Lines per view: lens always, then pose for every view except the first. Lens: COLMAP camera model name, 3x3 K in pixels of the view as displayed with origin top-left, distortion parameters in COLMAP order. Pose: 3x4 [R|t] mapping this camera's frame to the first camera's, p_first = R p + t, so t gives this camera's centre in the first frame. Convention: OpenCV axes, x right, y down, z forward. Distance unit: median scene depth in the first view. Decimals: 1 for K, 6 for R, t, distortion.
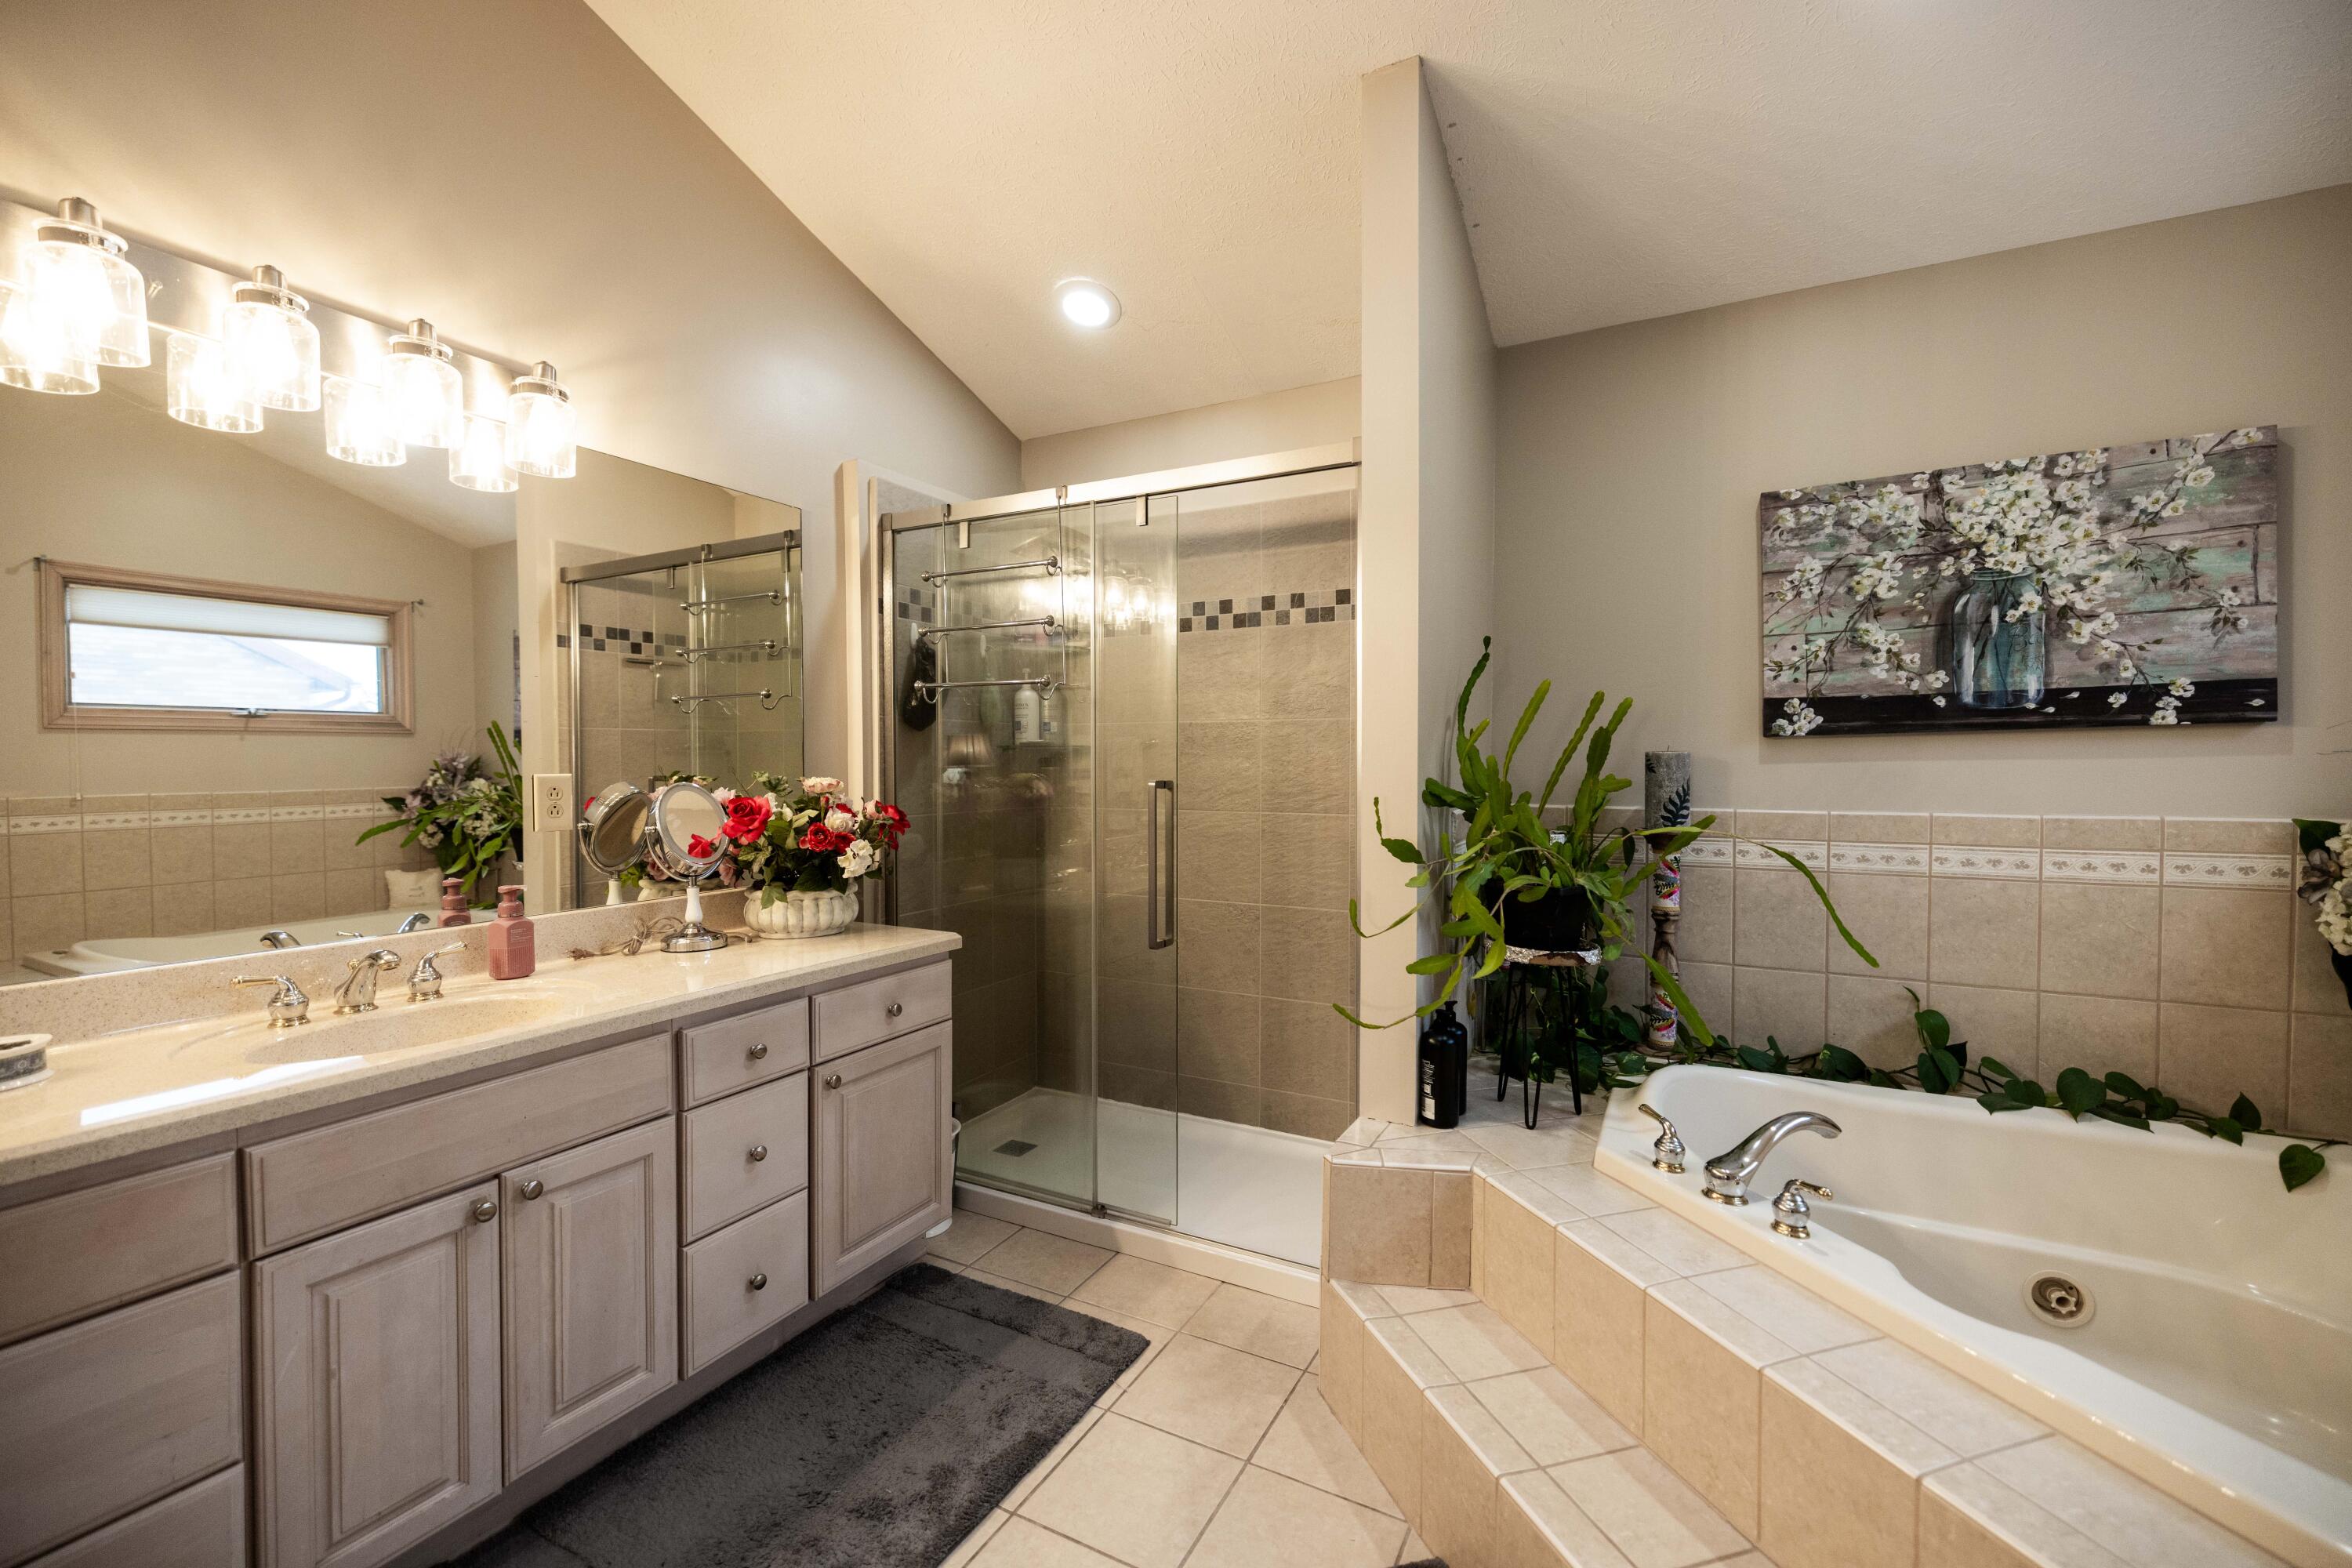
lens RADIAL K [[664.1, 0, 1169.3], [0, 664.1, 968.2], [0, 0, 1]] dist [0.000115, -0.000044]
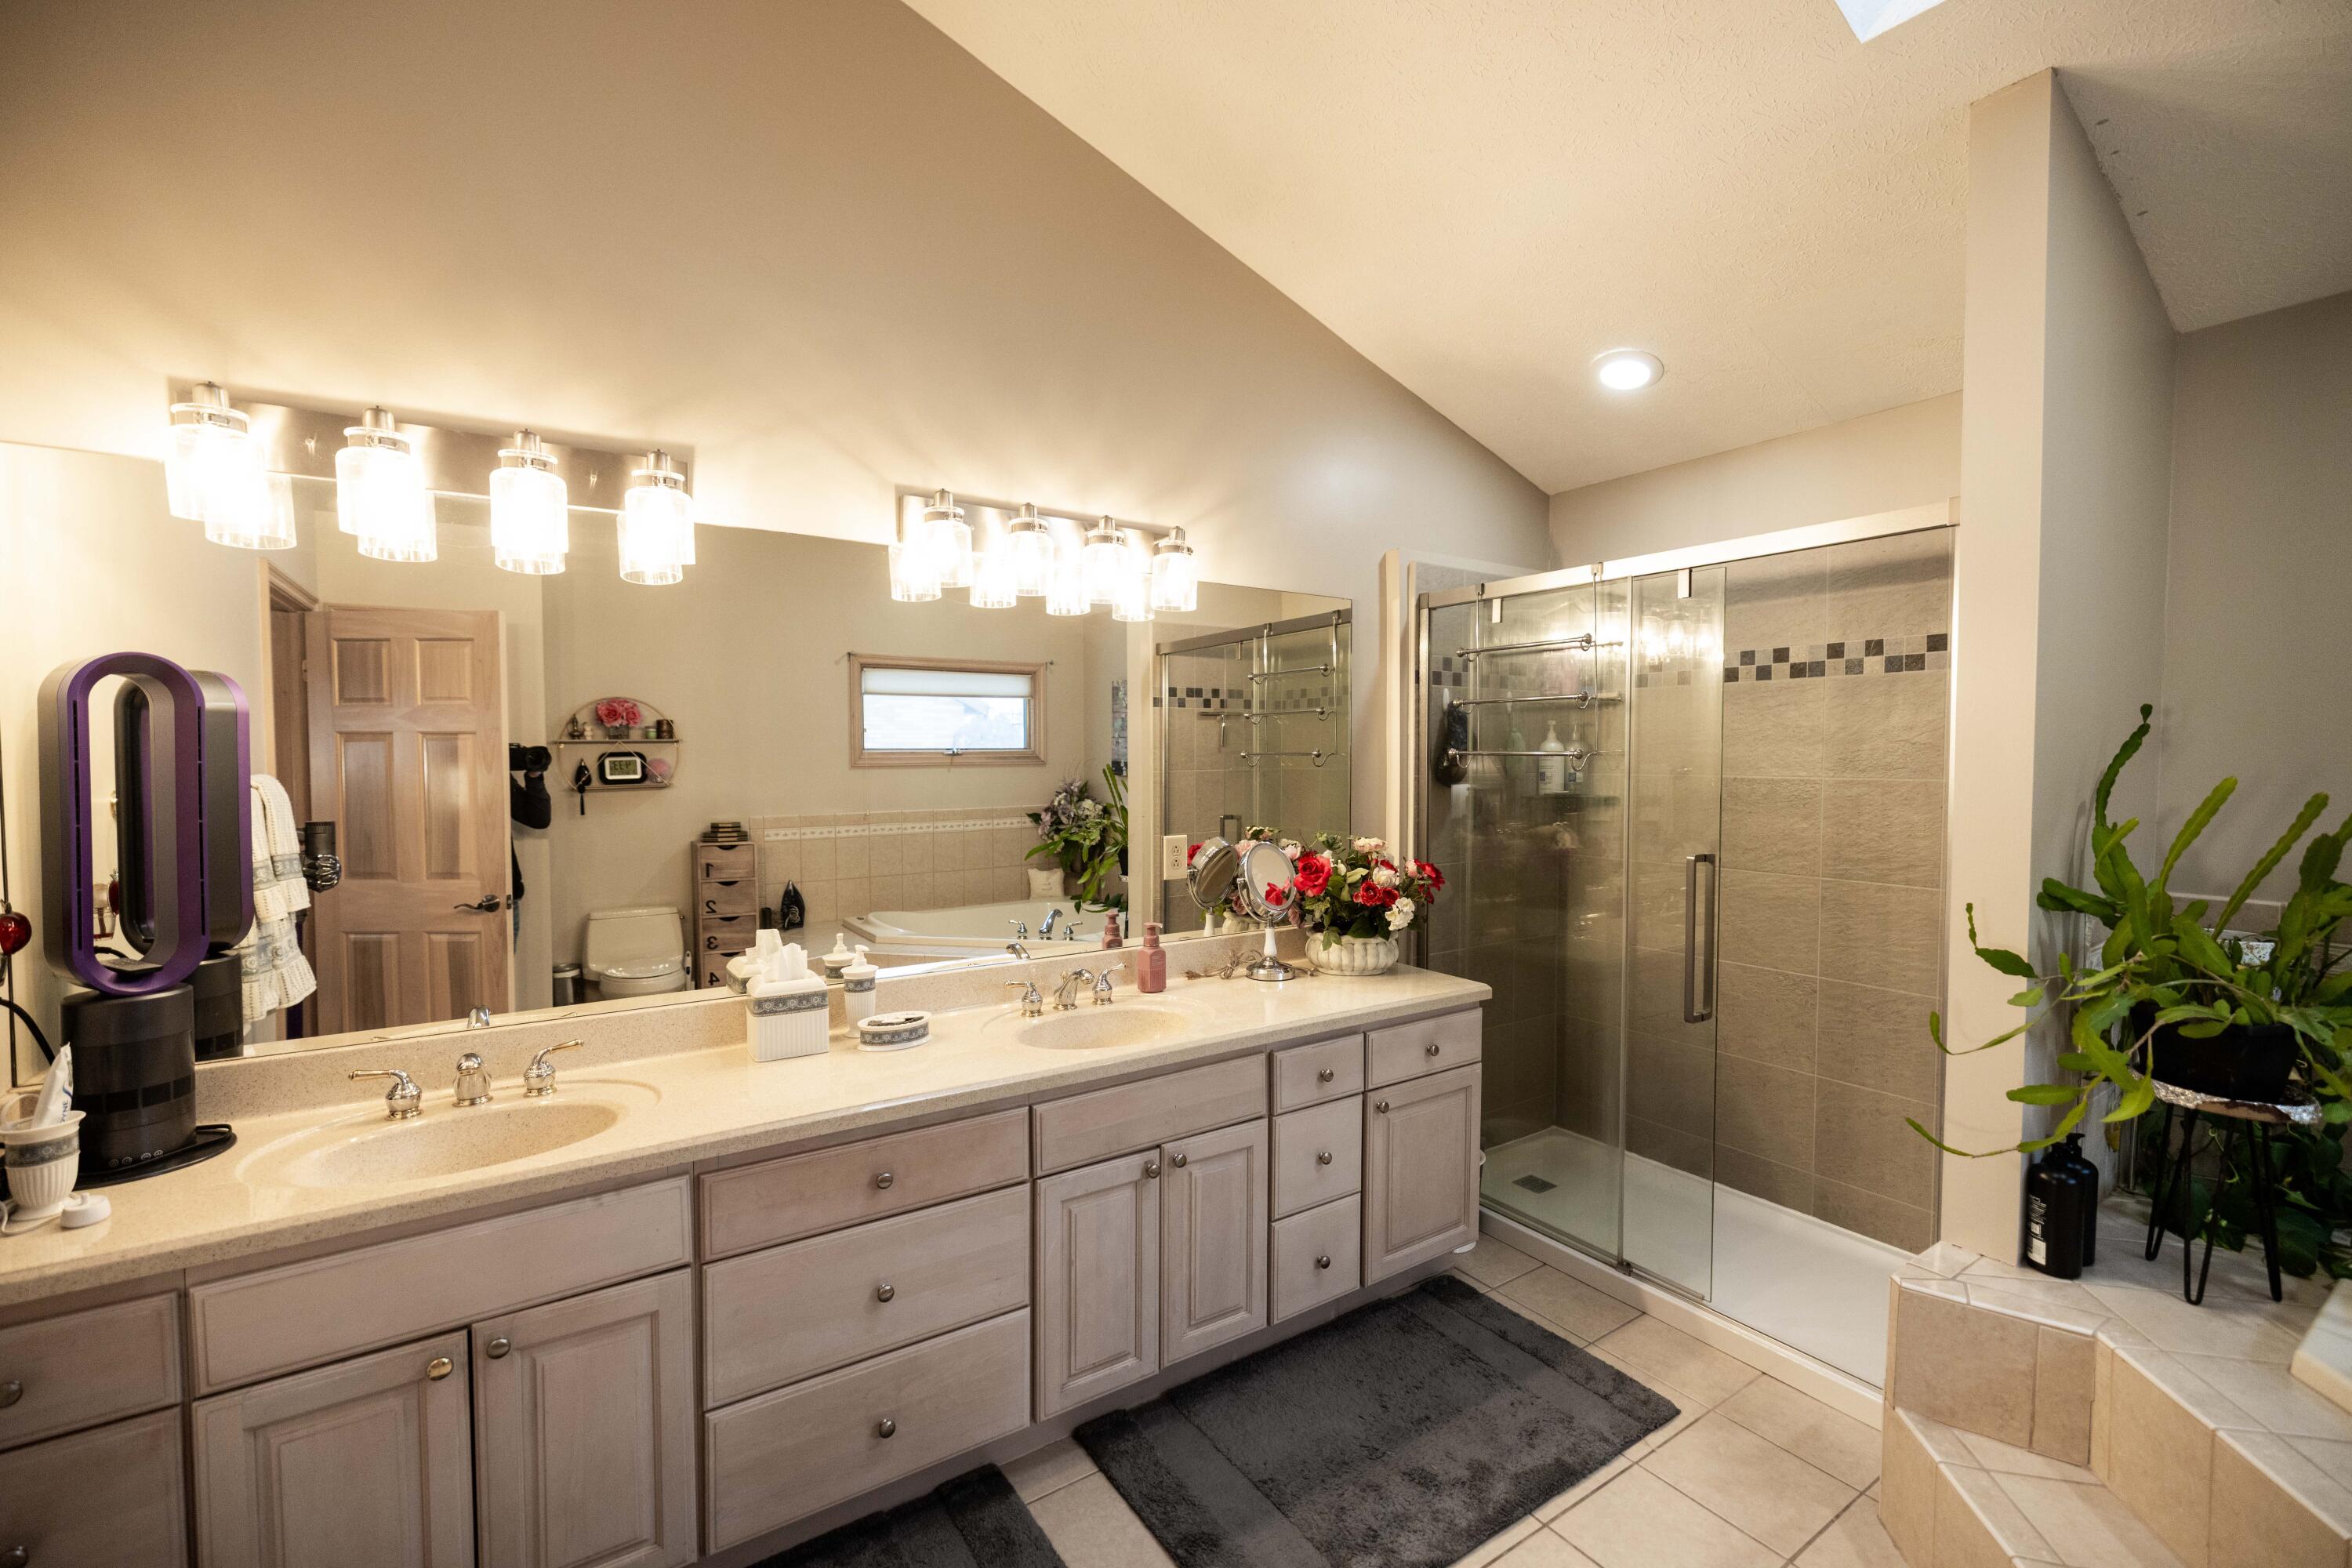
lens RADIAL K [[987.7, 0, 1146.1], [0, 987.7, 745.6], [0, 0, 1]] dist [0.001177, -0.000961]
pose [[0.892005, 0.018239, -0.451657, -0.091672], [-0.018366, 0.999823, 0.004102, -0.447761], [0.451652, 0.004636, 0.892182, -0.726182]]
